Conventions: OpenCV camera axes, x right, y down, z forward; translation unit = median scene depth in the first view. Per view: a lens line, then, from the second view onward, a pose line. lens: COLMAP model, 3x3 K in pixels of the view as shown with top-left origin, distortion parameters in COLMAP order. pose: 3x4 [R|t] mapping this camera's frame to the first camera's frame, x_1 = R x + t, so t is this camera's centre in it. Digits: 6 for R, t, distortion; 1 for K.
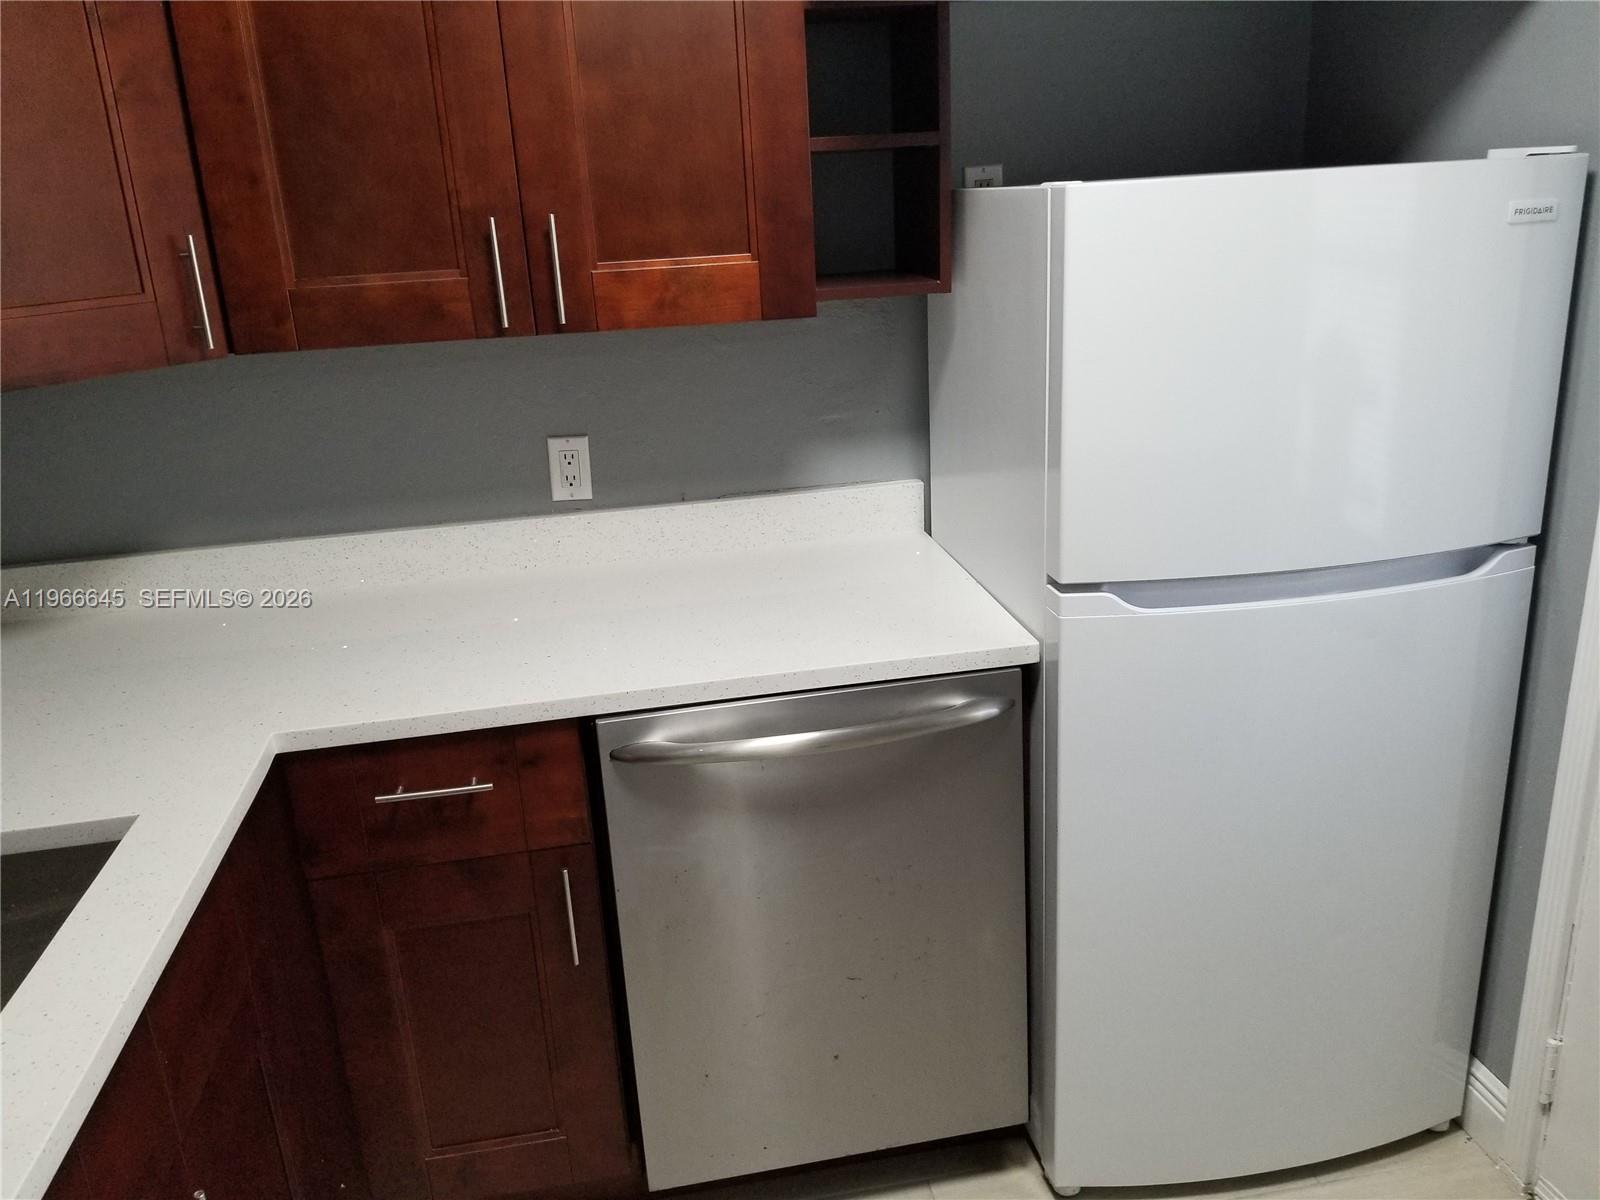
lens RADIAL K [[1278.8, 0, 814.7], [0, 1278.8, 603.4], [0, 0, 1]] dist [0.069394, -0.112470]
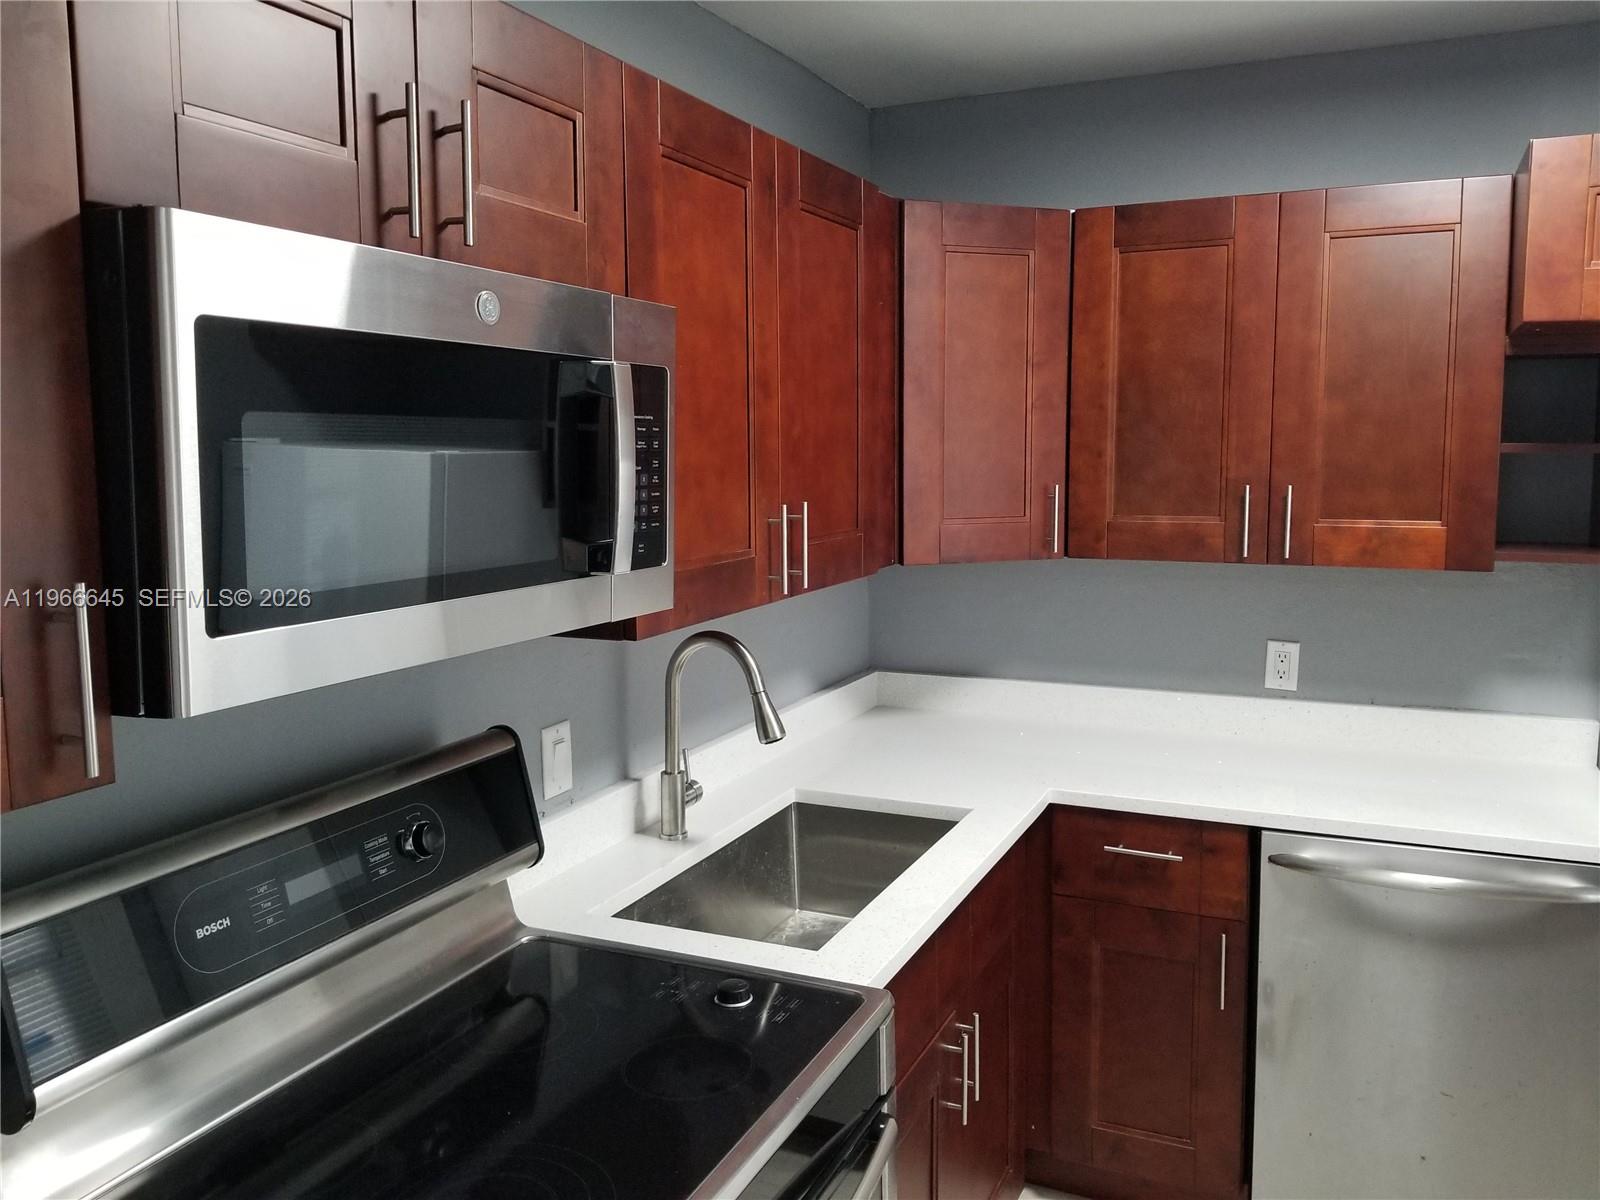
lens RADIAL K [[1278.8, 0, 800.7], [0, 1278.8, 565.2], [0, 0, 1]] dist [0.069394, -0.112470]
pose [[0.826534, 0.101186, -0.553718, 0.154026], [-0.211636, 0.967396, -0.139127, 0.105071], [0.521587, 0.232179, 0.820999, -0.463578]]
